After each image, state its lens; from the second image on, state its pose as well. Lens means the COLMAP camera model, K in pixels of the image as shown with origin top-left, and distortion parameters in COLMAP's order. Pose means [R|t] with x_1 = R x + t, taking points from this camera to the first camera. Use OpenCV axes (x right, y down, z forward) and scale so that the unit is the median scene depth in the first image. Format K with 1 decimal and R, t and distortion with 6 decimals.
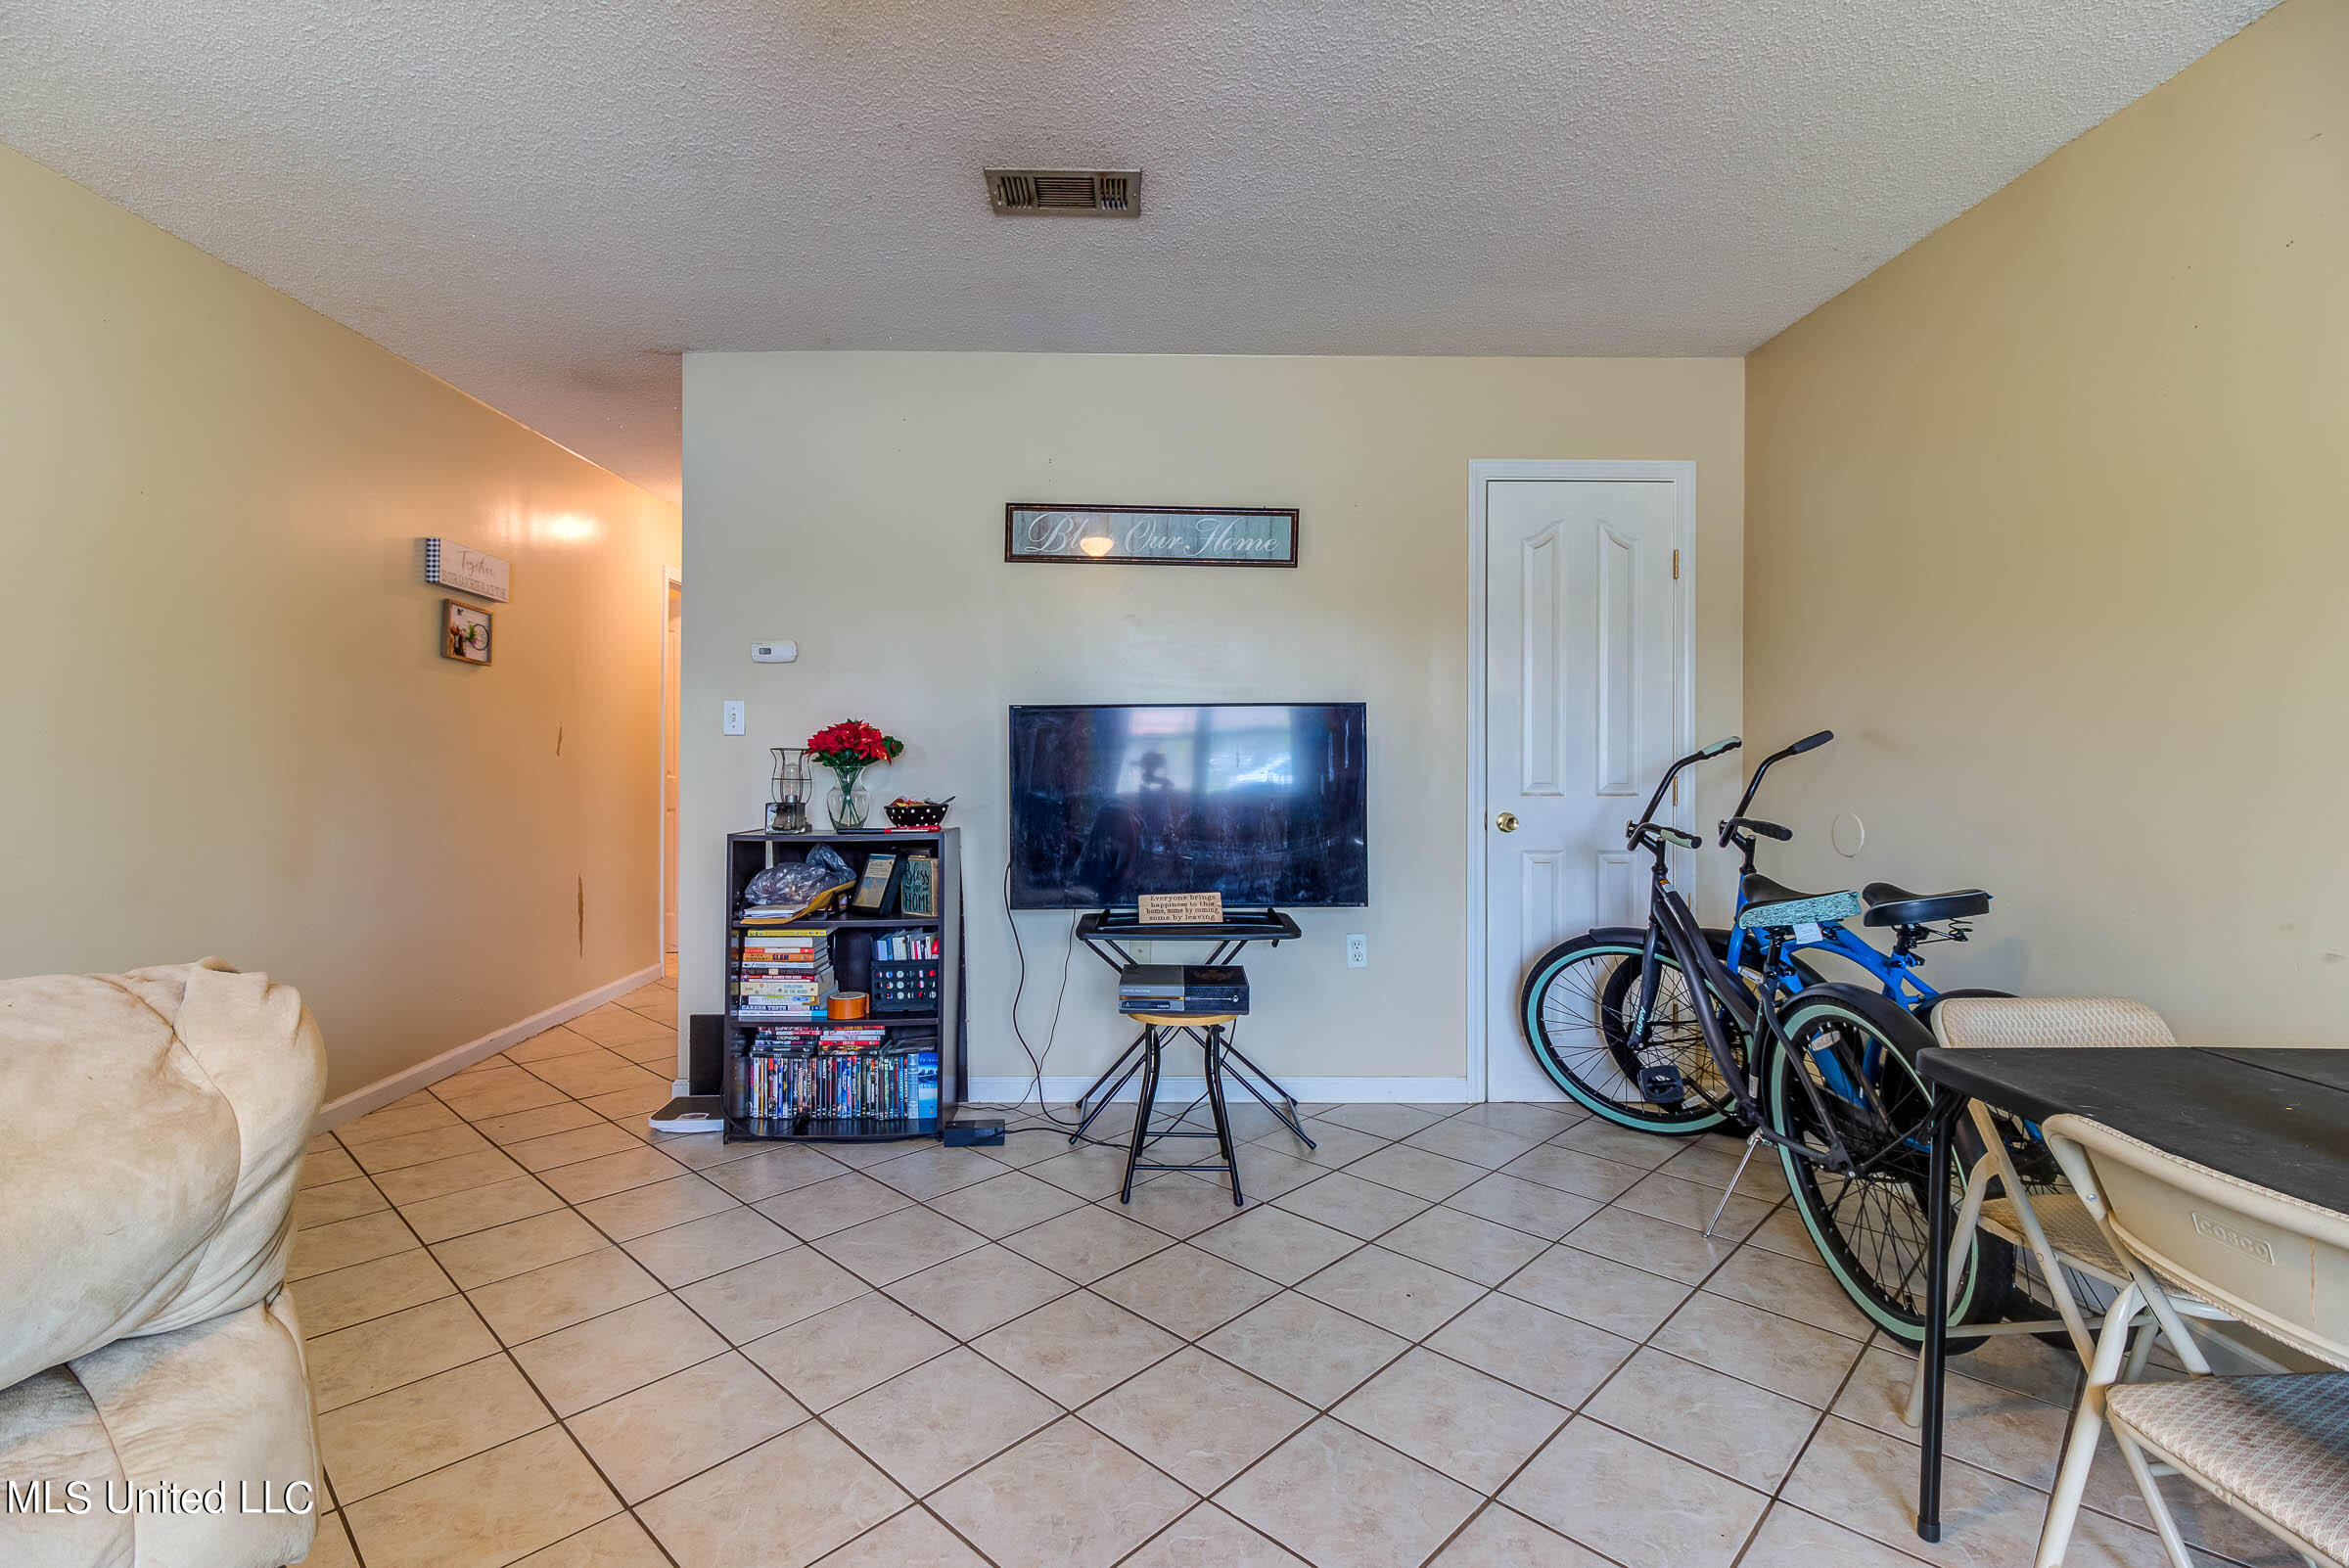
lens RADIAL K [[1081.2, 0, 1164.8], [0, 1081.2, 753.3], [0, 0, 1]] dist [0.022006, -0.015824]
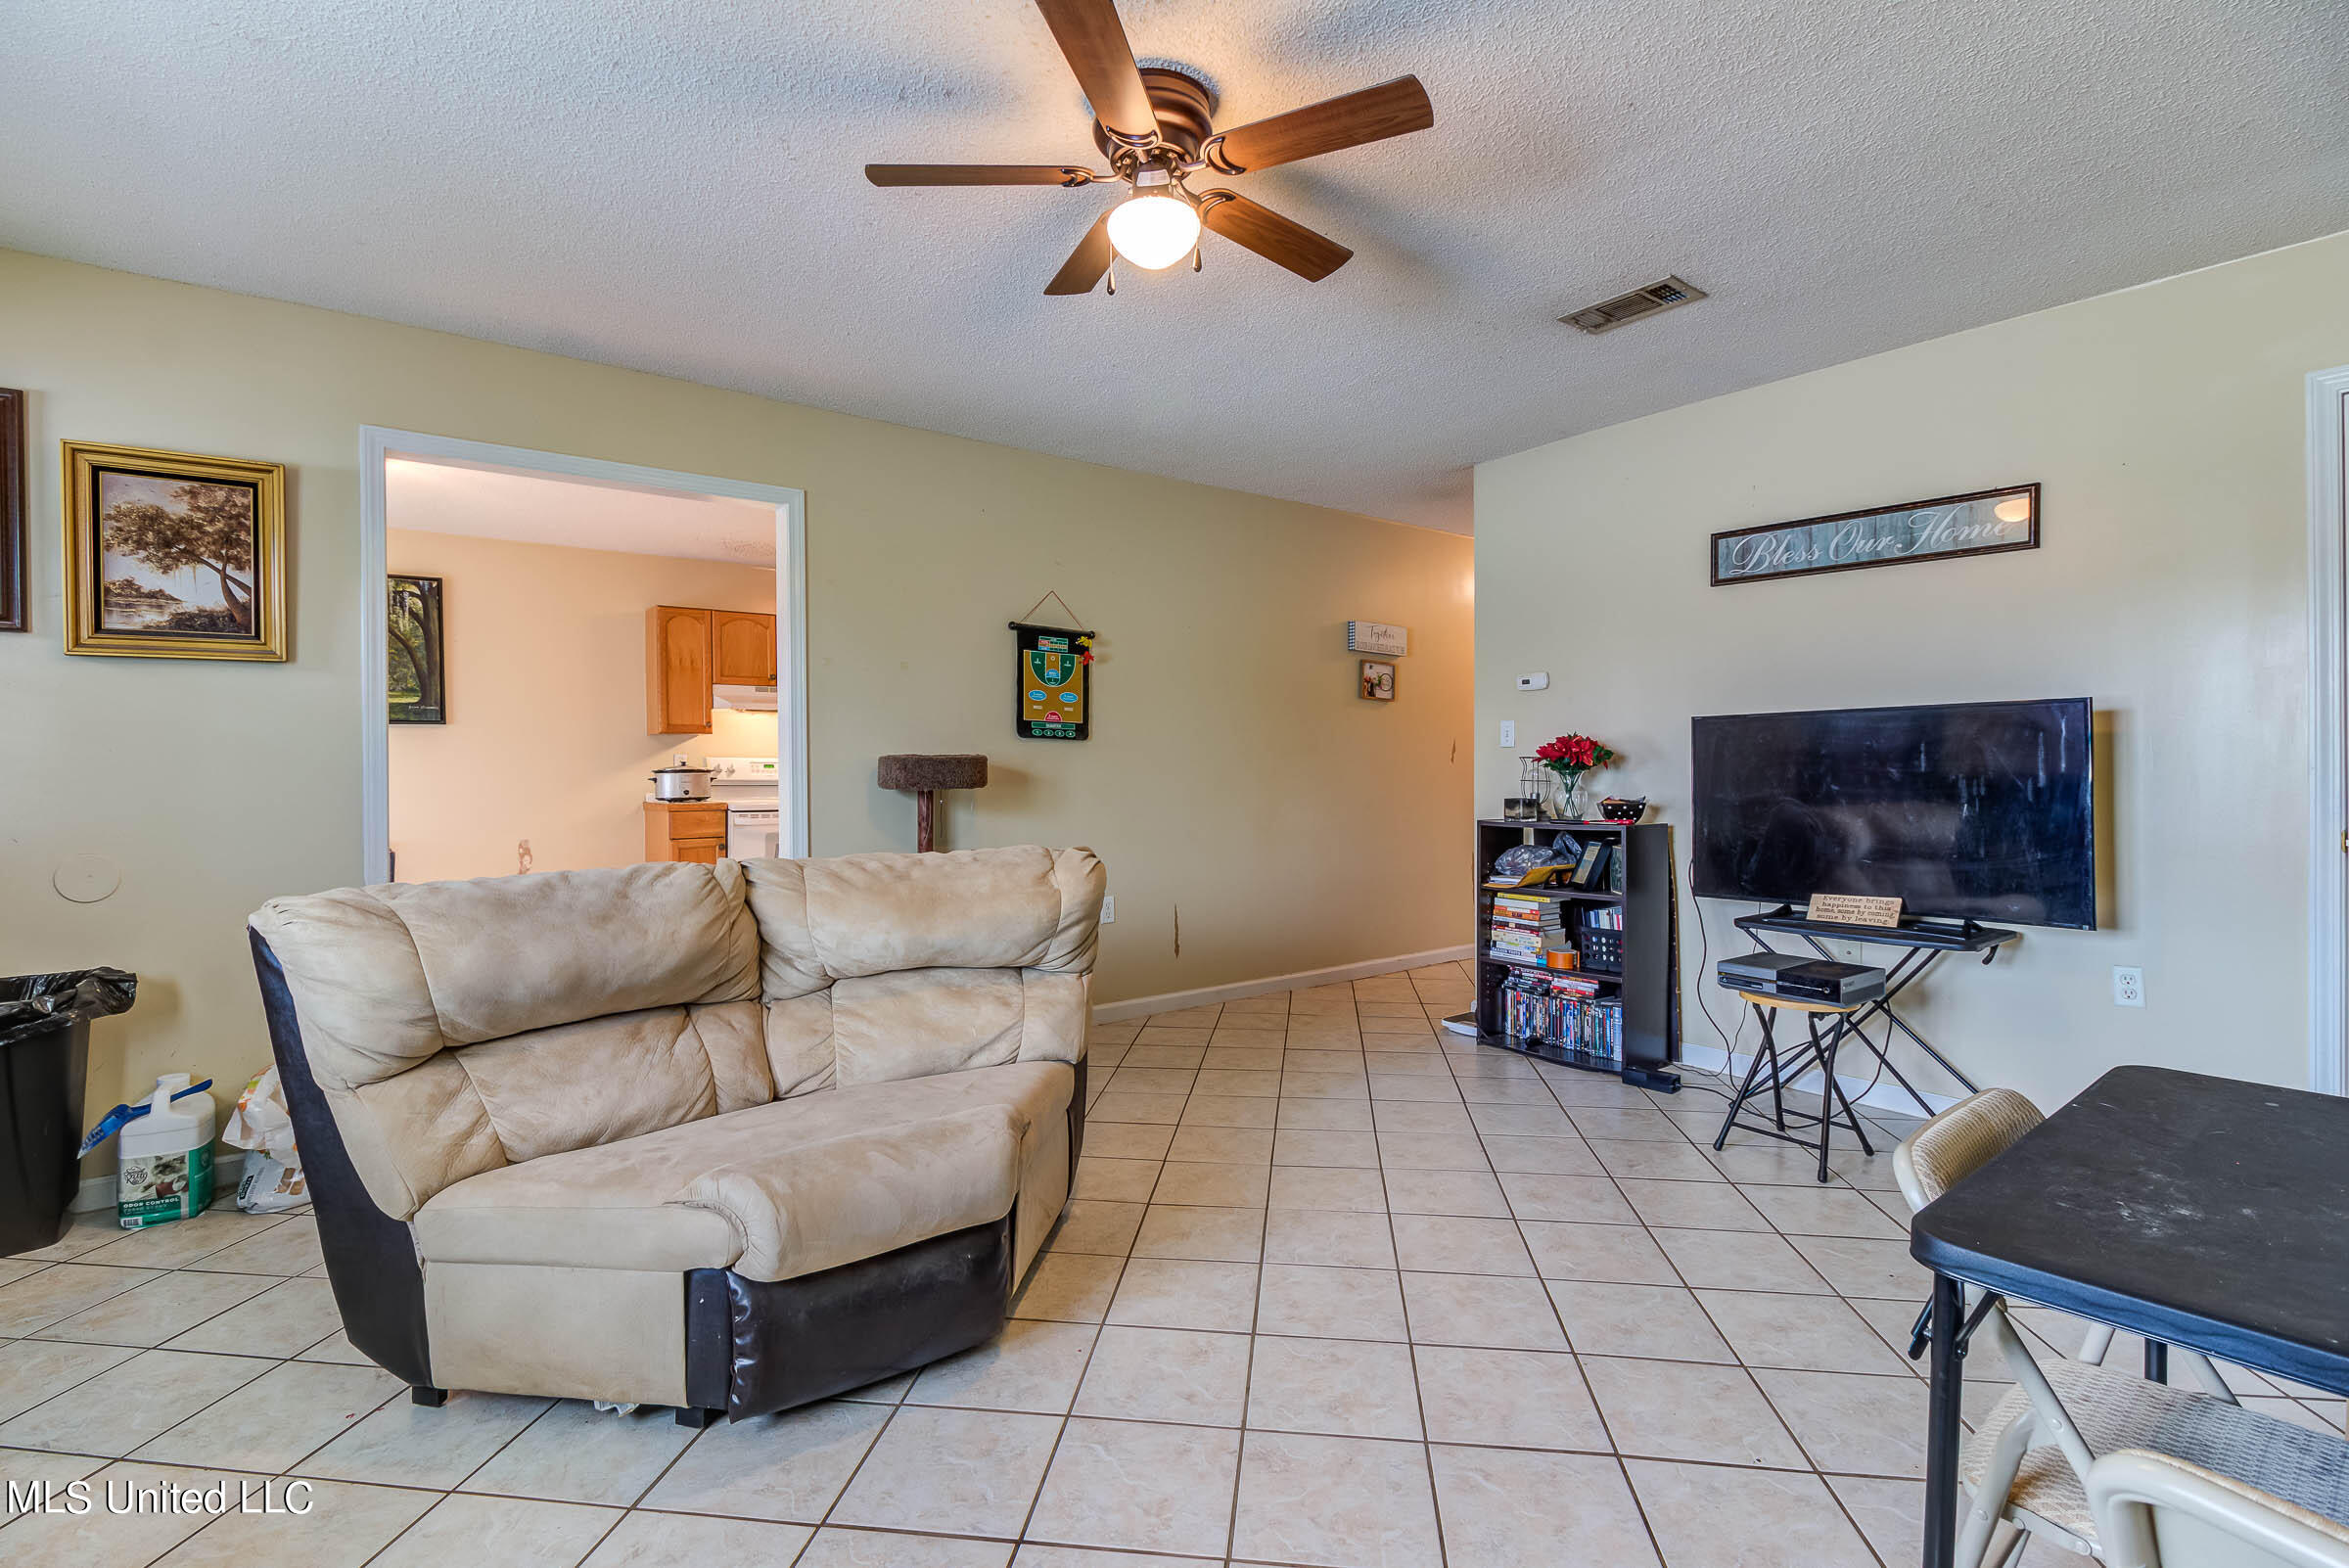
lens RADIAL K [[1108.4, 0, 1181.3], [0, 1108.4, 765.1], [0, 0, 1]] dist [0.022142, -0.017473]
pose [[0.596091, -0.005000, -0.802902, 0.479228], [0.011614, 0.999930, 0.002396, -0.002798], [0.802833, -0.010753, 0.596107, -0.131665]]
